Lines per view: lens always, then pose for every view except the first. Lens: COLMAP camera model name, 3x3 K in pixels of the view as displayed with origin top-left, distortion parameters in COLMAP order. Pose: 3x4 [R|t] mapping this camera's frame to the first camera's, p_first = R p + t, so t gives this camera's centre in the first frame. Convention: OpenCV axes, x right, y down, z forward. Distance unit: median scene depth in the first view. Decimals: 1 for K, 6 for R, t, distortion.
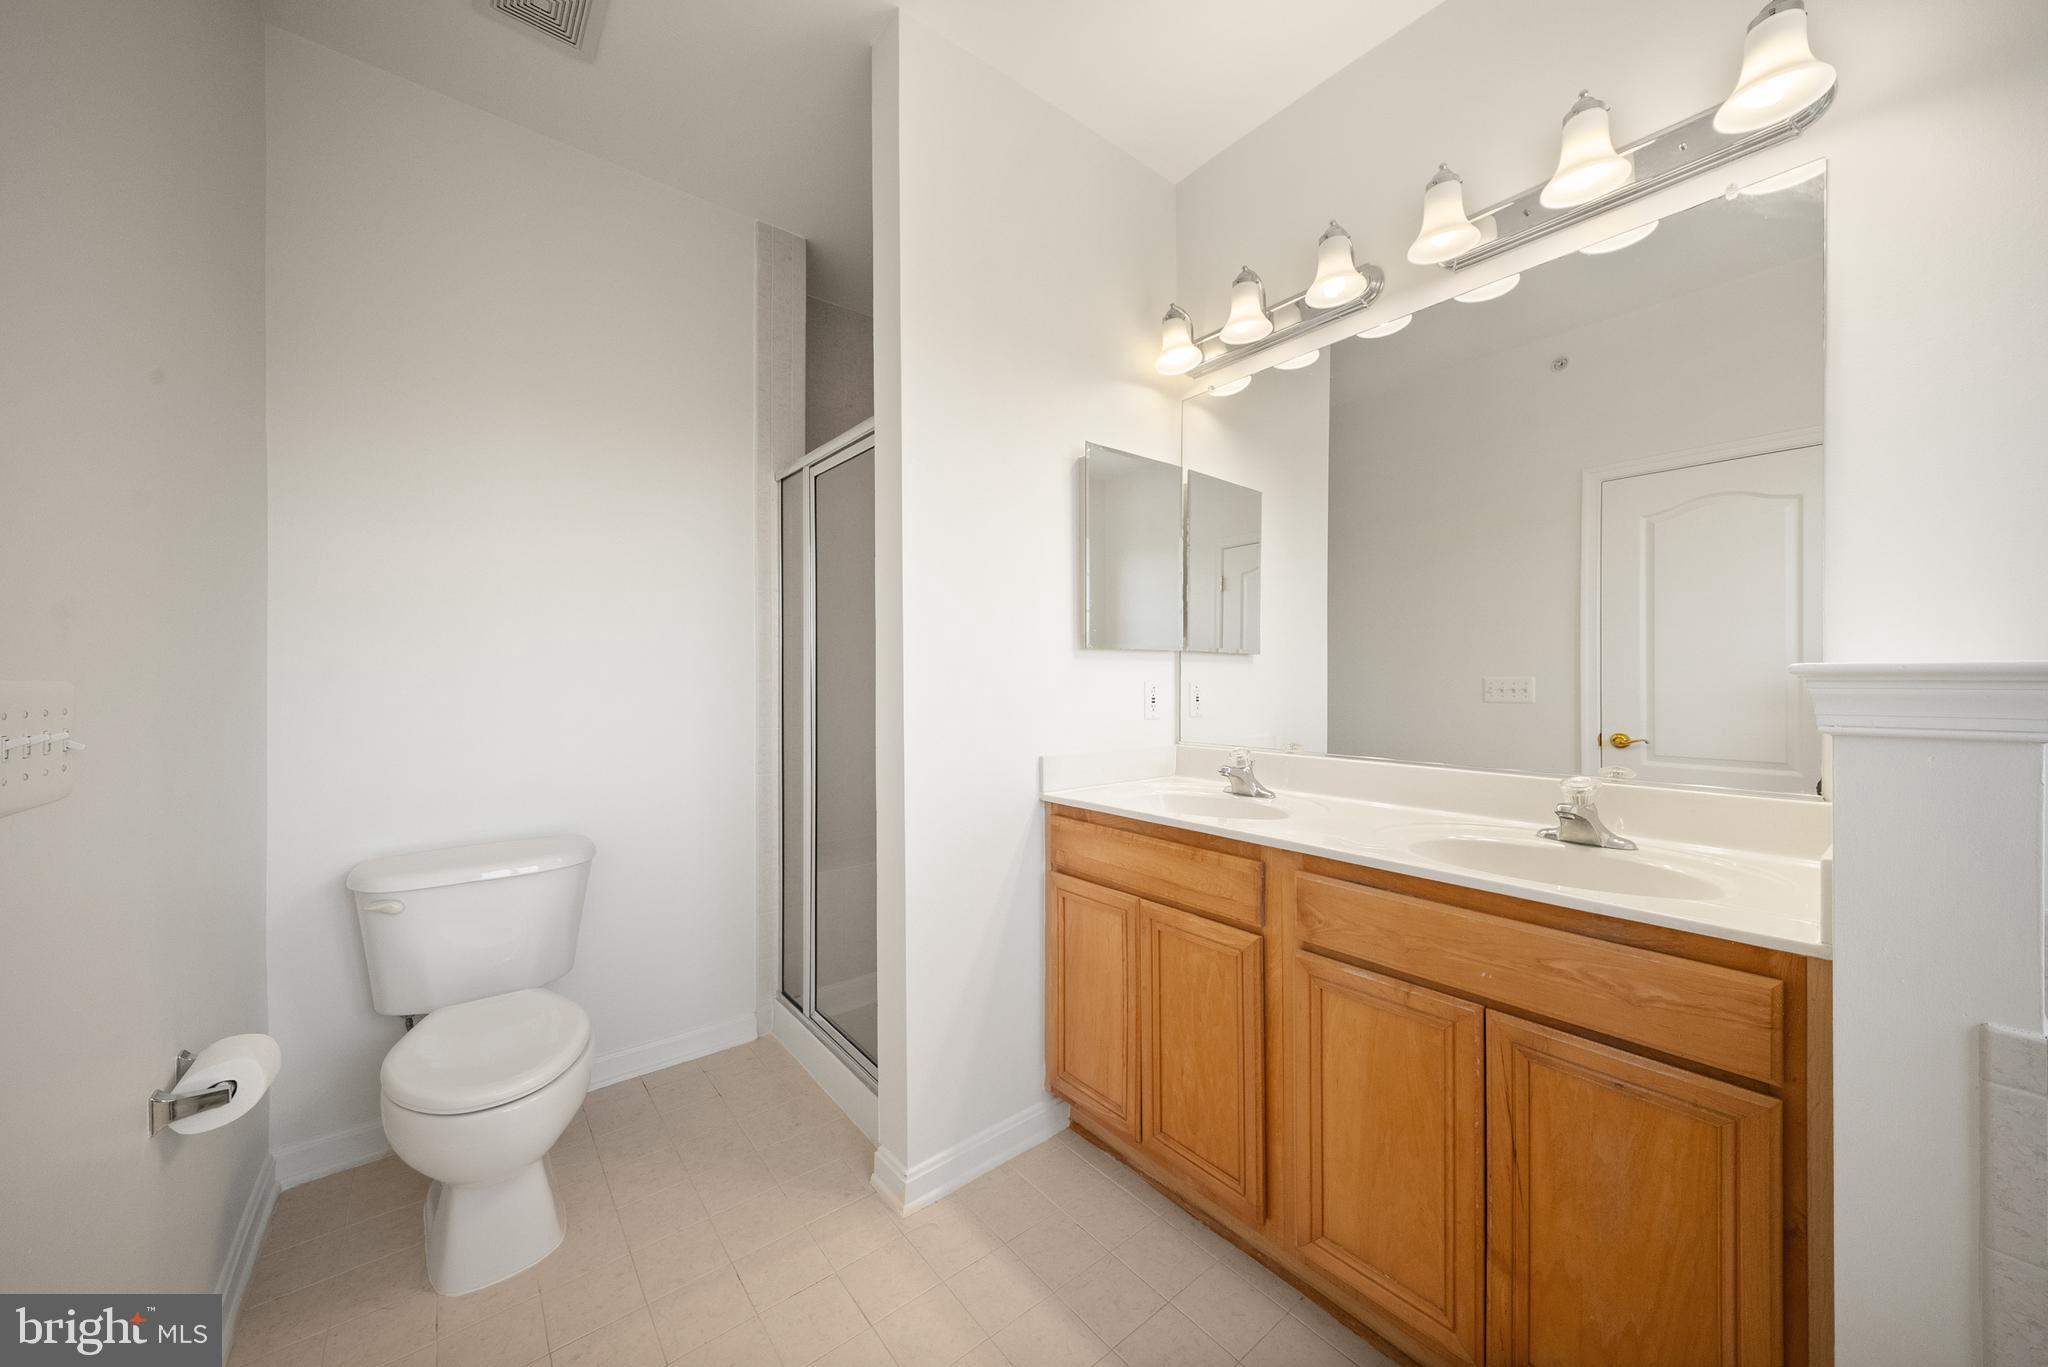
lens RADIAL K [[722.3, 0, 1039.9], [0, 722.3, 671.4], [0, 0, 1]] dist [0.002217, -0.000918]
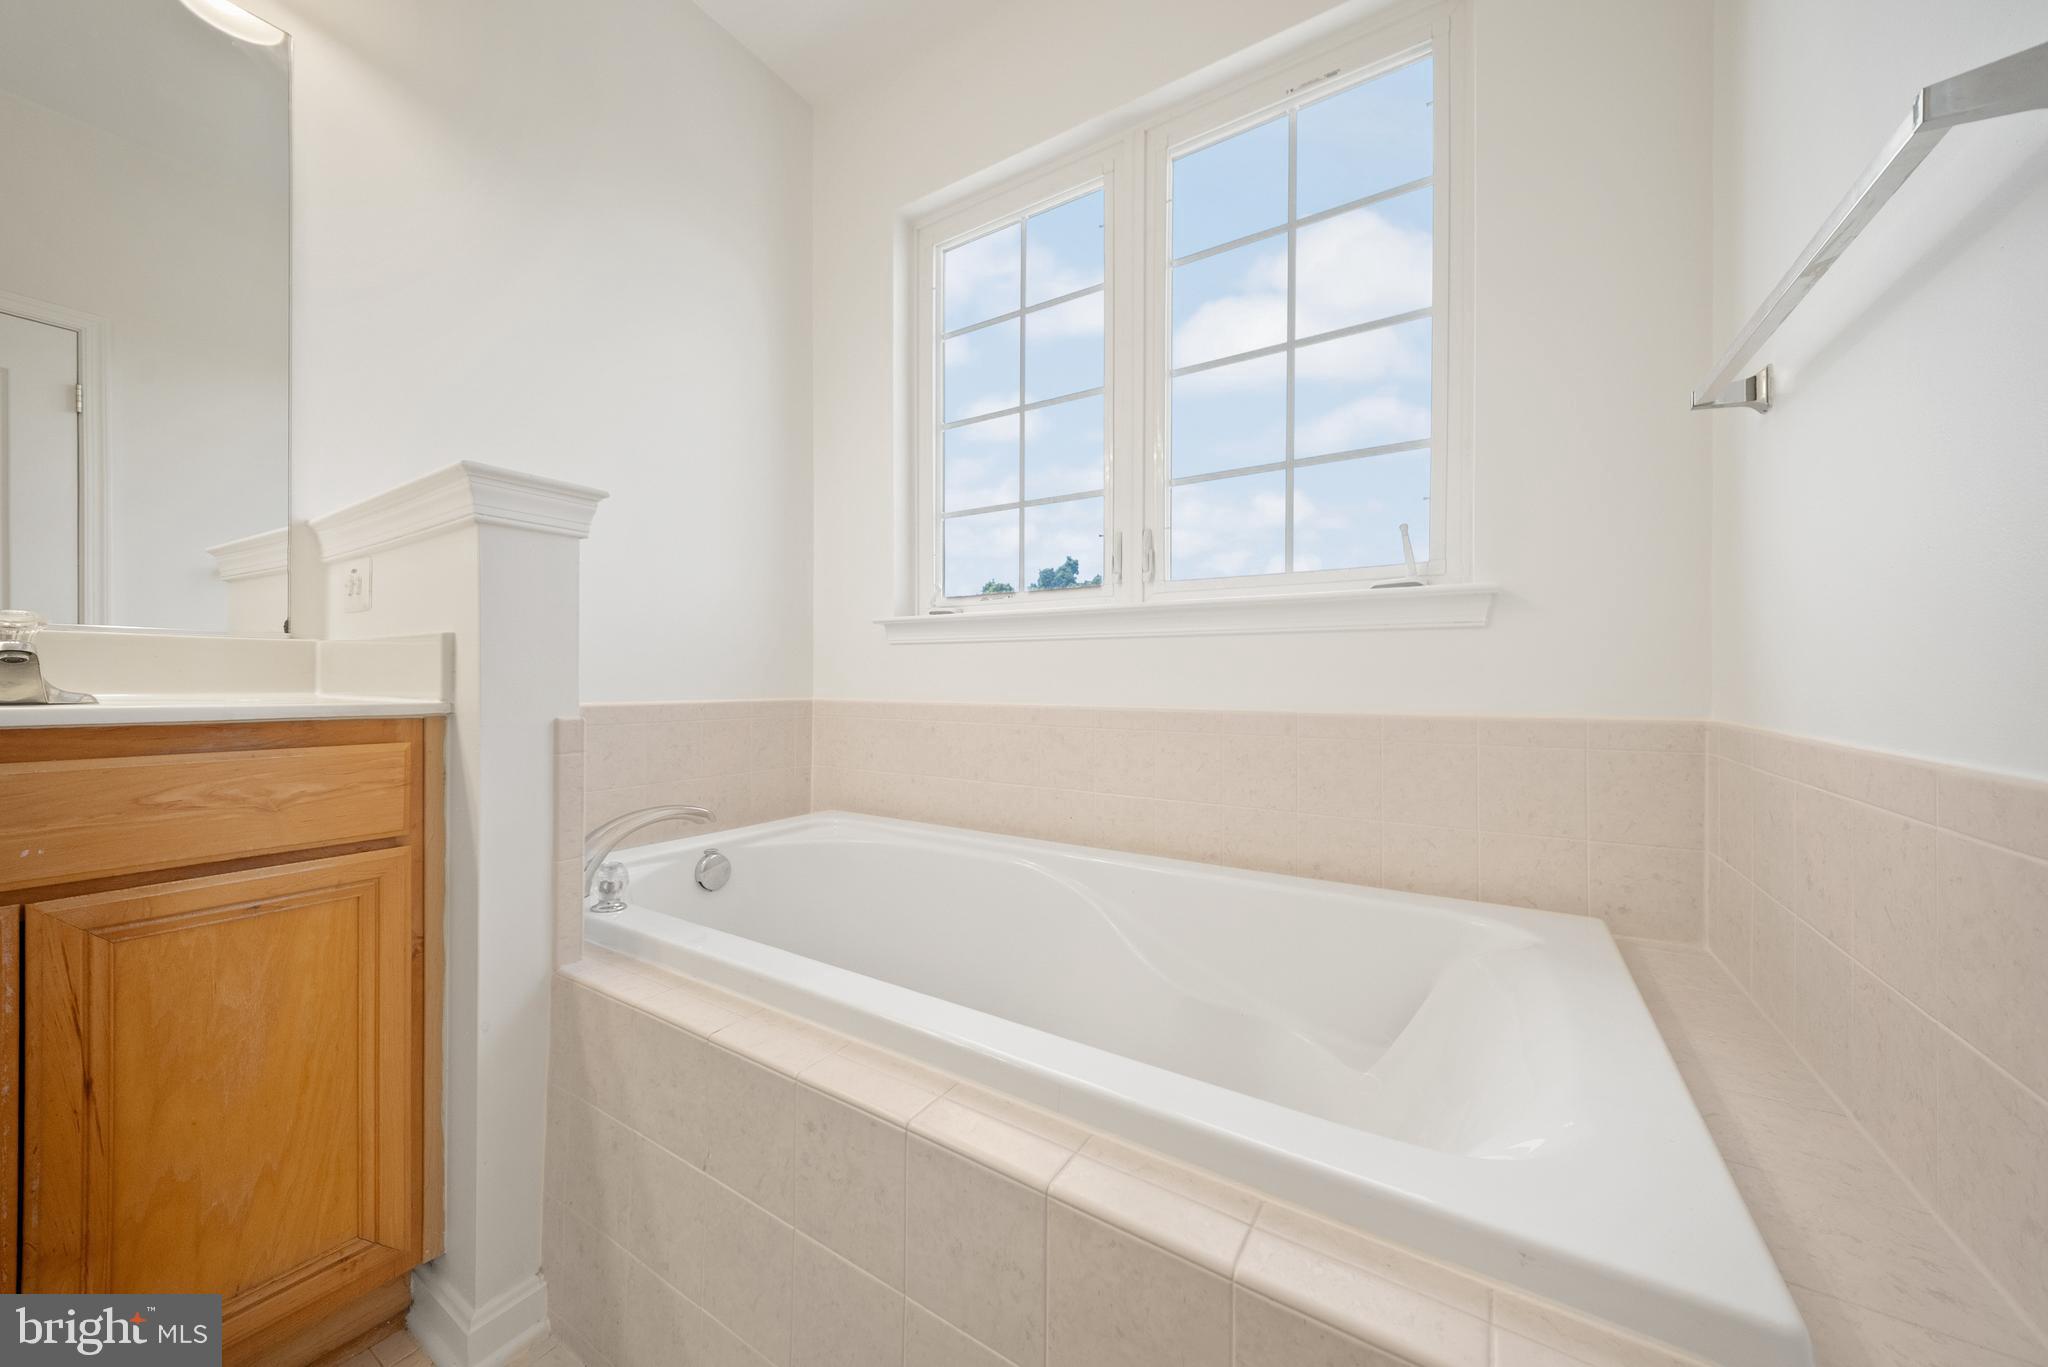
lens RADIAL K [[722.3, 0, 1025.6], [0, 722.3, 681.5], [0, 0, 1]] dist [0.002217, -0.000918]
pose [[-0.311722, -0.007709, 0.950142, -0.269609], [-0.009785, 0.999940, 0.004903, 0.228654], [-0.950123, -0.007768, -0.311778, 0.309547]]
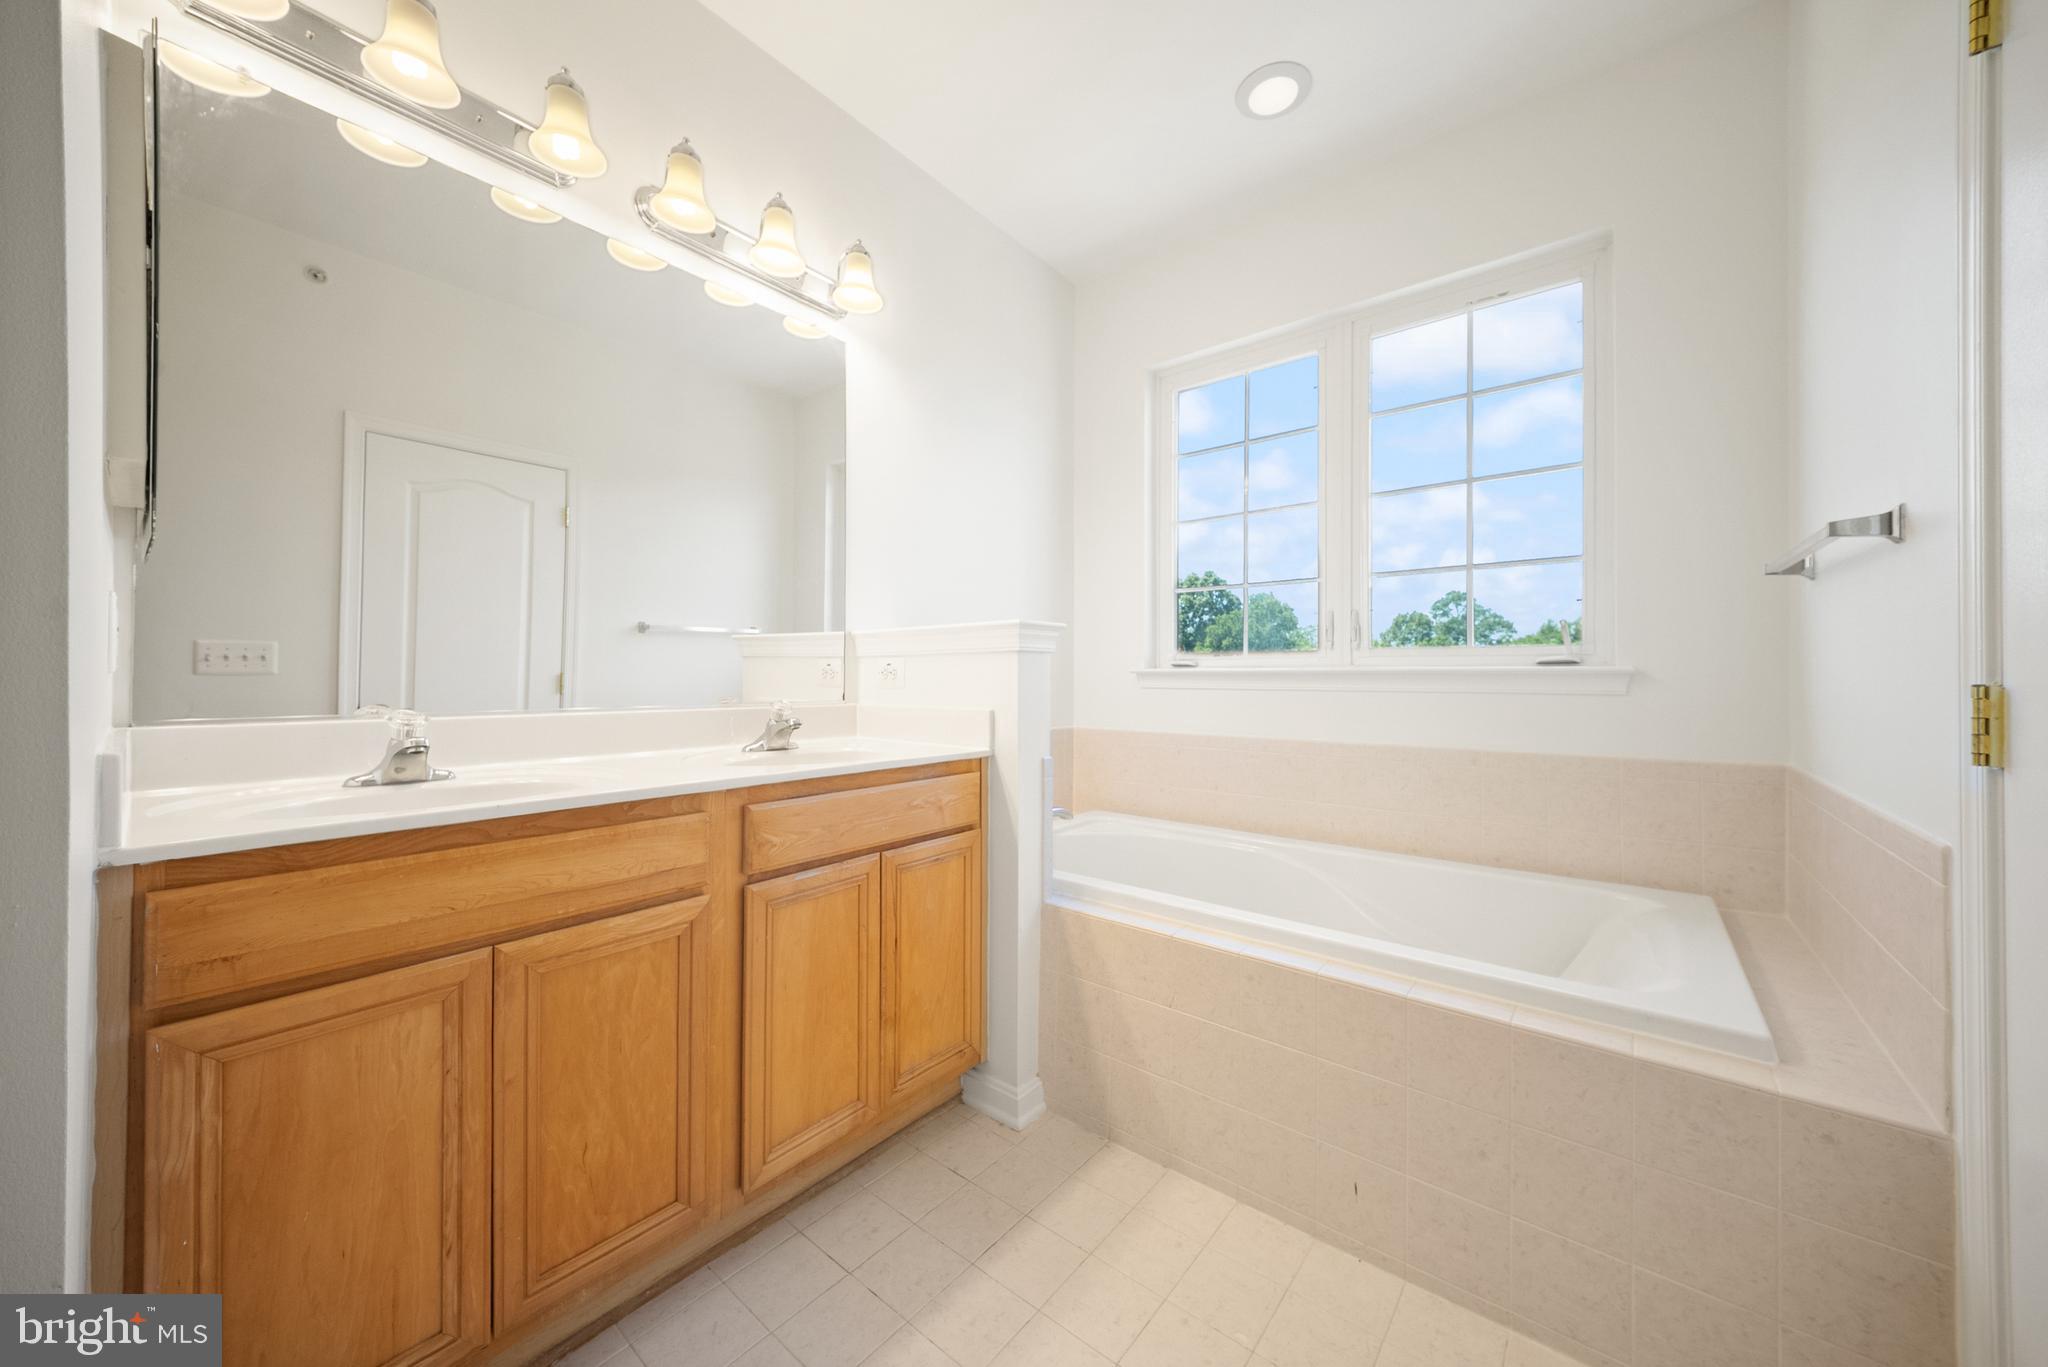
lens RADIAL K [[722.3, 0, 1031.4], [0, 722.3, 676.8], [0, 0, 1]] dist [0.002217, -0.000918]
pose [[-0.199923, -0.002697, 0.979808, -0.749140], [-0.007190, 0.999973, 0.001286, 0.109220], [-0.979785, -0.006788, -0.199937, 0.912198]]
